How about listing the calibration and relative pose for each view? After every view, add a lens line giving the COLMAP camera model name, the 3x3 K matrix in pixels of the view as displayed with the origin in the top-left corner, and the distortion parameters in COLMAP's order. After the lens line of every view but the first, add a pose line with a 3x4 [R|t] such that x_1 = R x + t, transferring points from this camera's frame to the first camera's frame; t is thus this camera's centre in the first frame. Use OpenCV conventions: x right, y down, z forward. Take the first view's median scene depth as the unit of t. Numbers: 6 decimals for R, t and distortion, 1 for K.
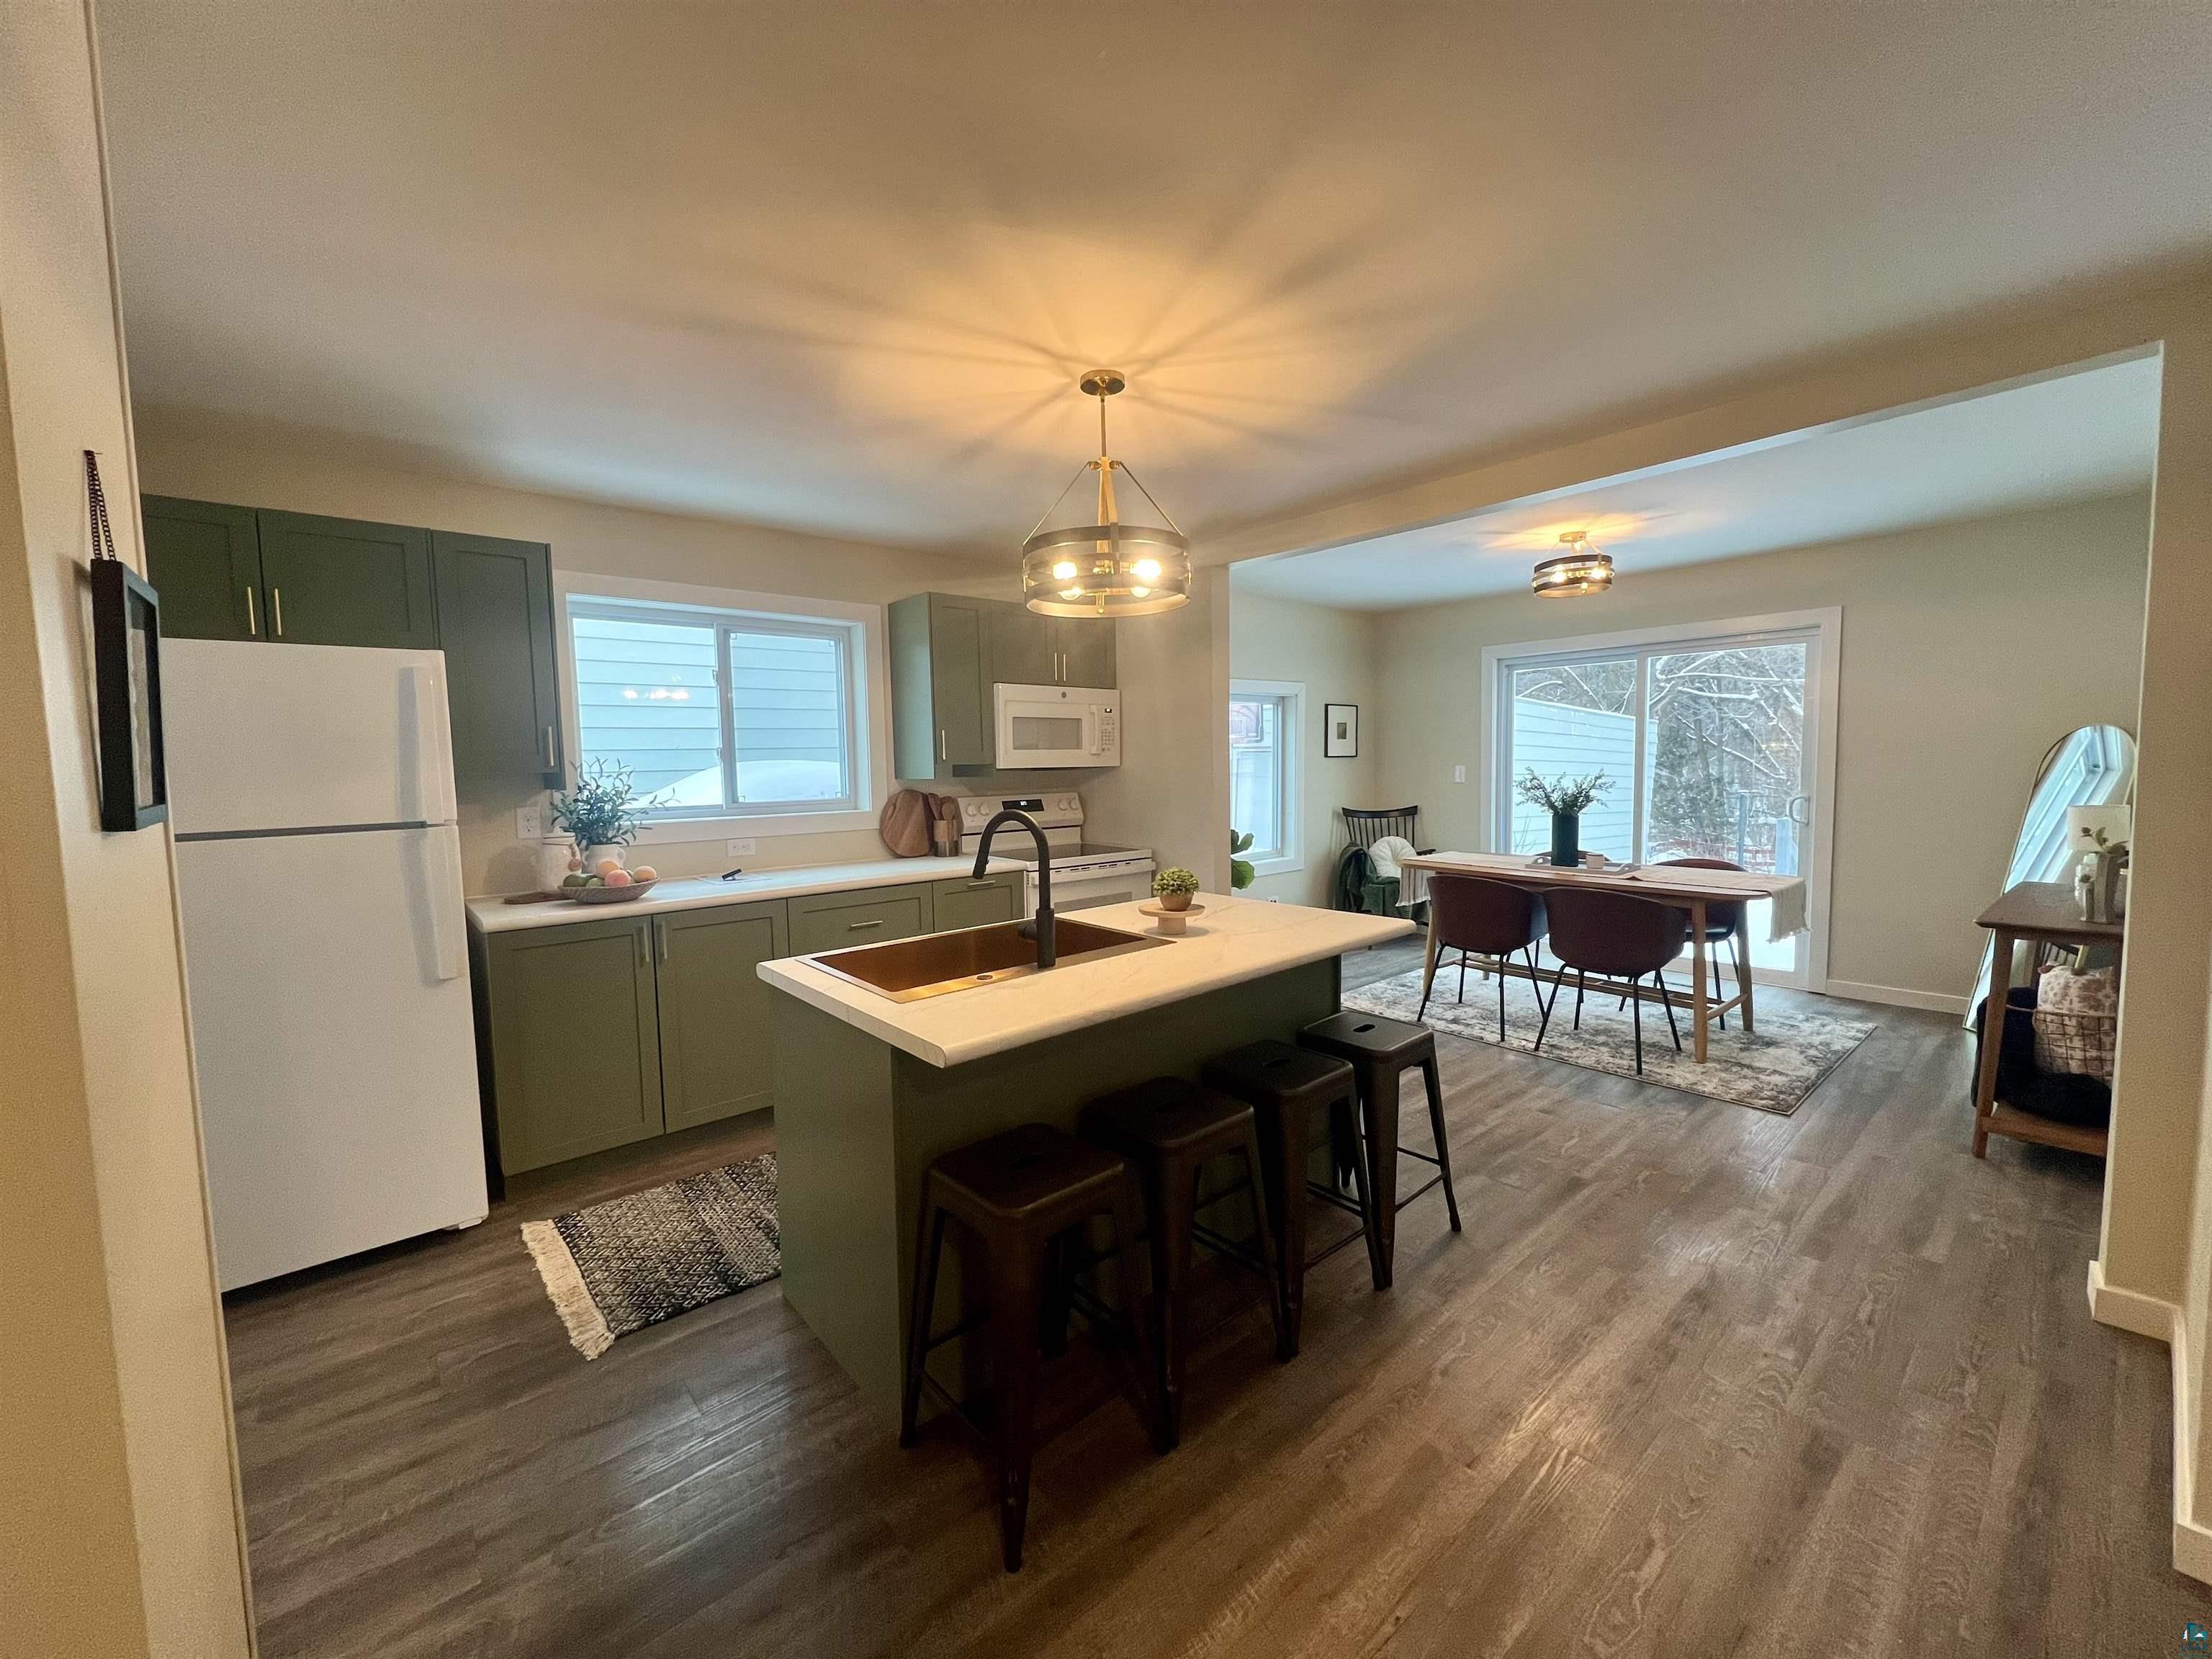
lens RADIAL K [[881.5, 0, 1105.4], [0, 881.5, 825.0], [0, 0, 1]] dist [-0.000560, -0.000064]
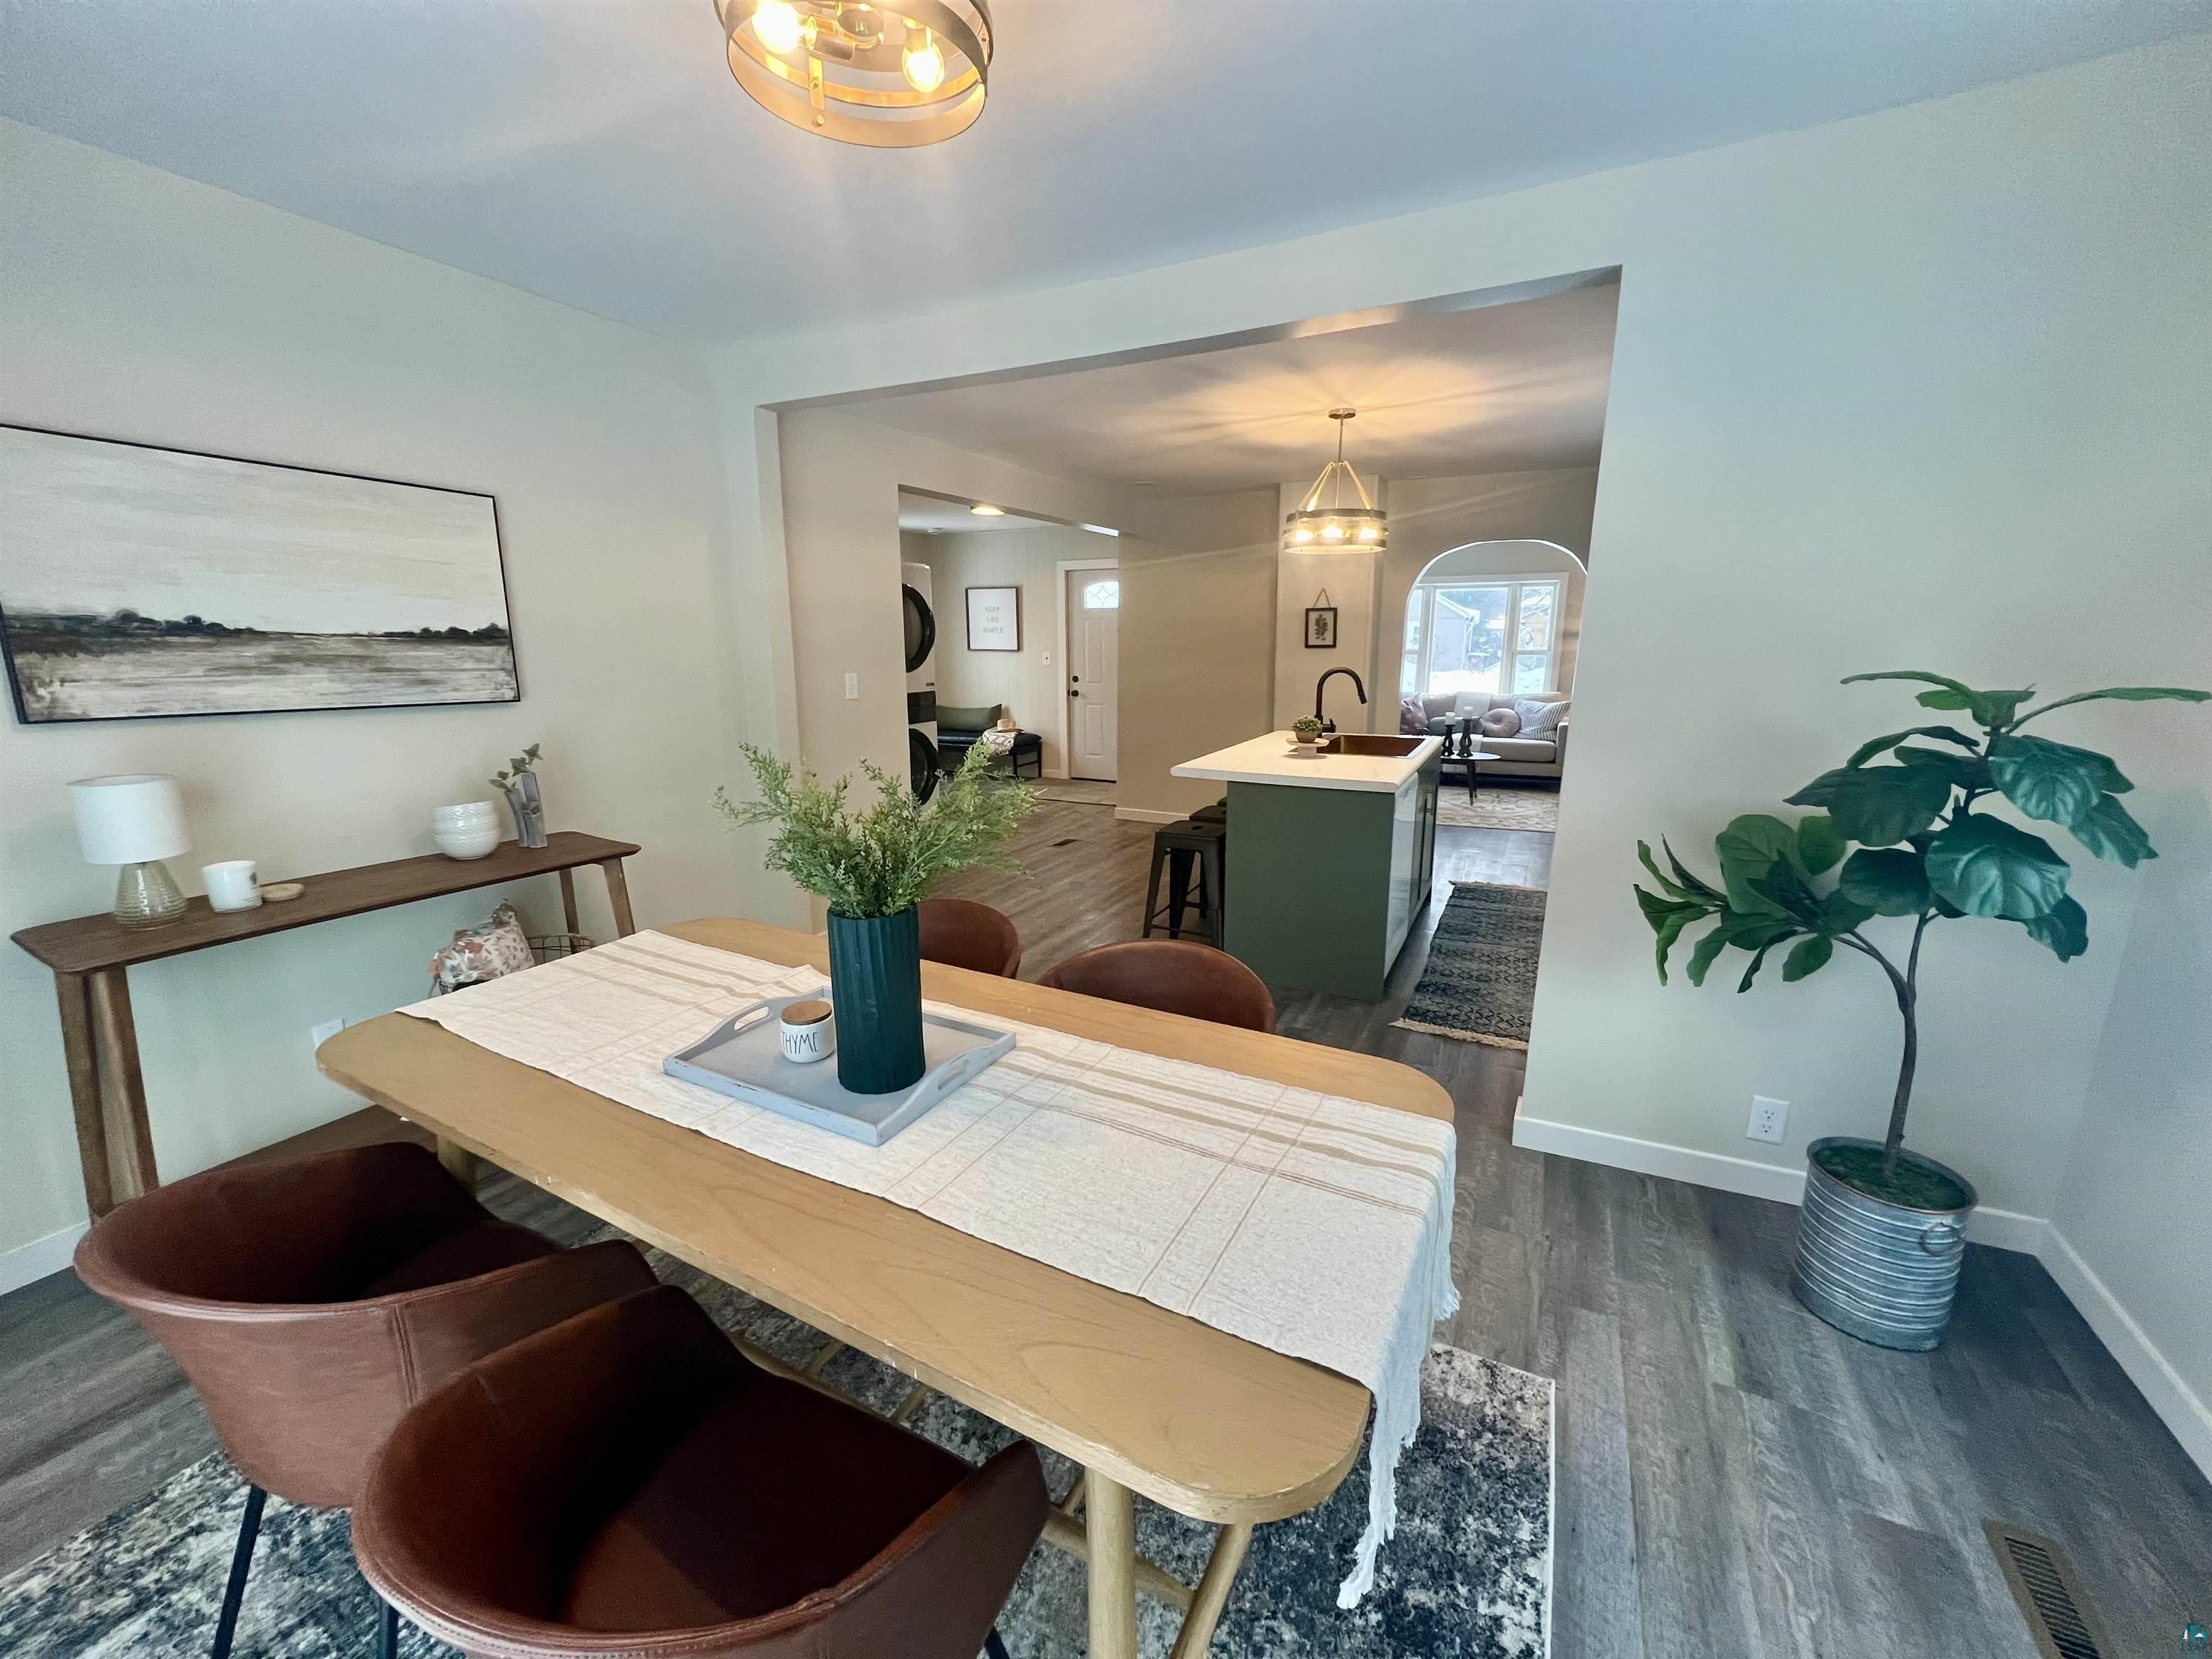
lens RADIAL K [[881.5, 0, 1103.2], [0, 881.5, 837.5], [0, 0, 1]] dist [-0.000560, -0.000064]
pose [[-0.926744, 0.105347, -0.360621, 0.626853], [-0.008958, 0.953412, 0.301538, -0.133086], [0.375587, 0.282679, -0.882625, 1.438628]]
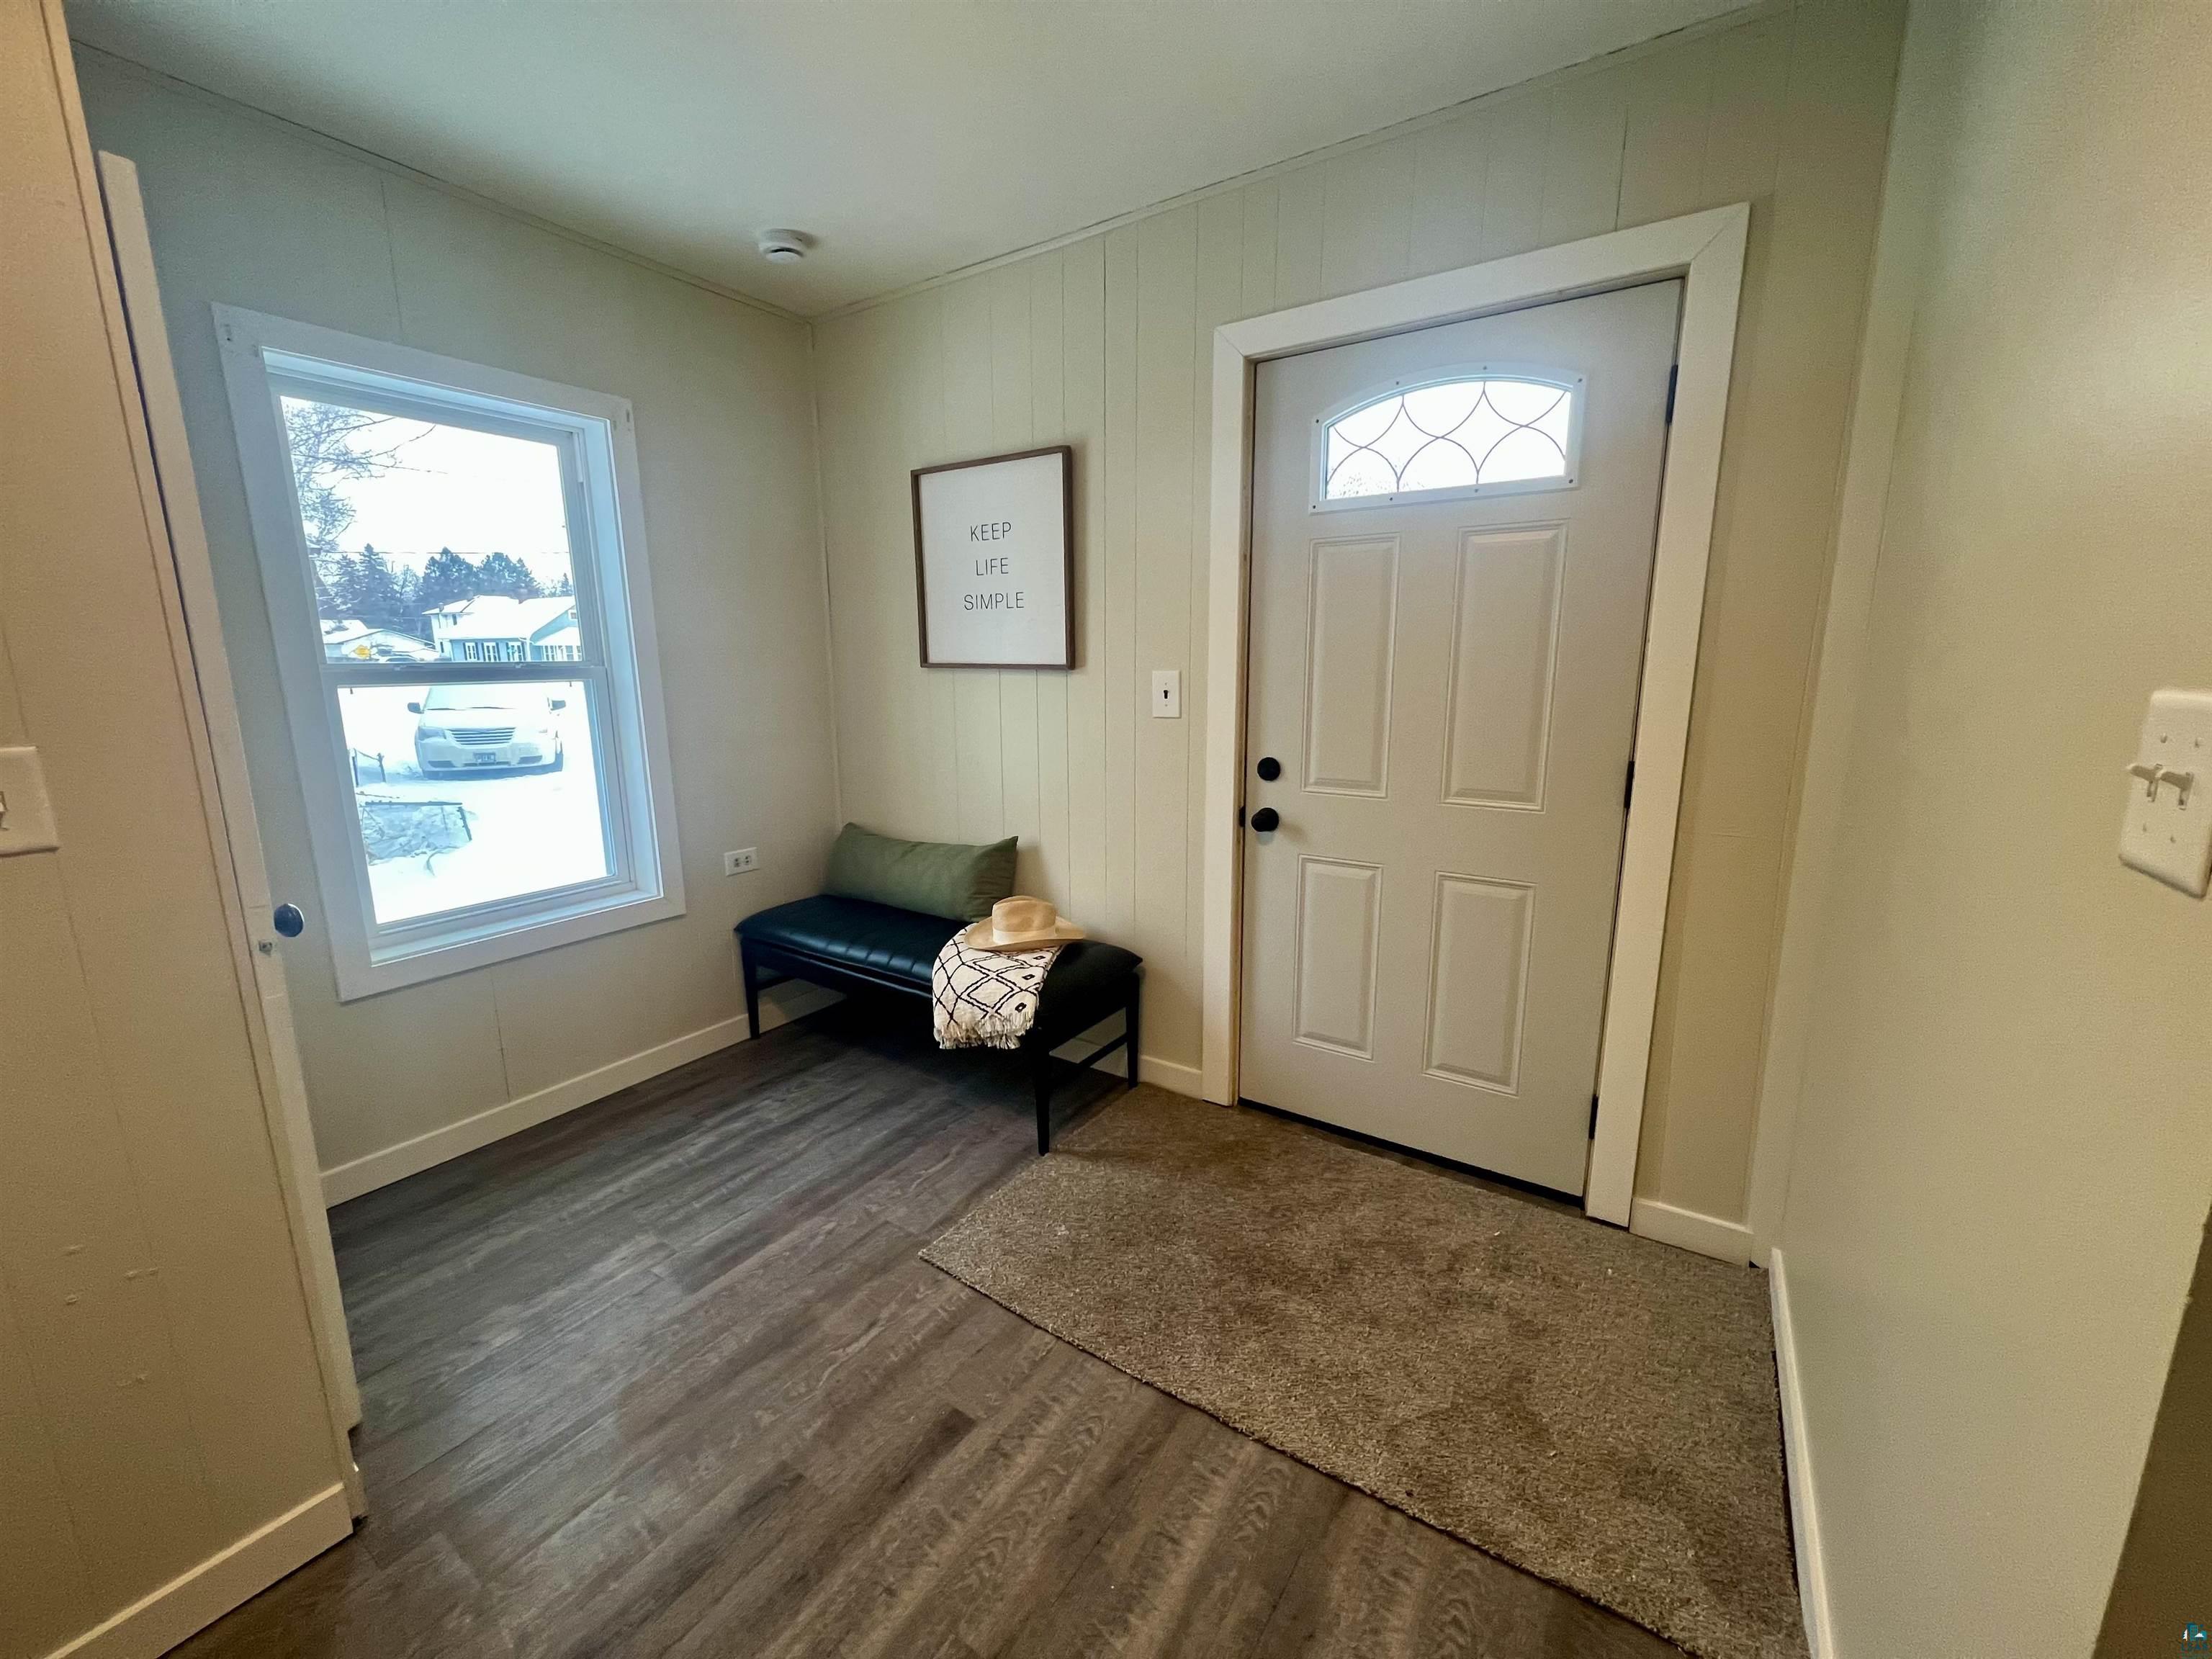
lens RADIAL K [[881.5, 0, 1093.9], [0, 881.5, 825.9], [0, 0, 1]] dist [-0.000560, -0.000064]
pose [[-0.967676, 0.071737, -0.241780, 0.340985], [0.005040, 0.964000, 0.265854, -0.040943], [0.252147, 0.256042, -0.933201, 0.569425]]
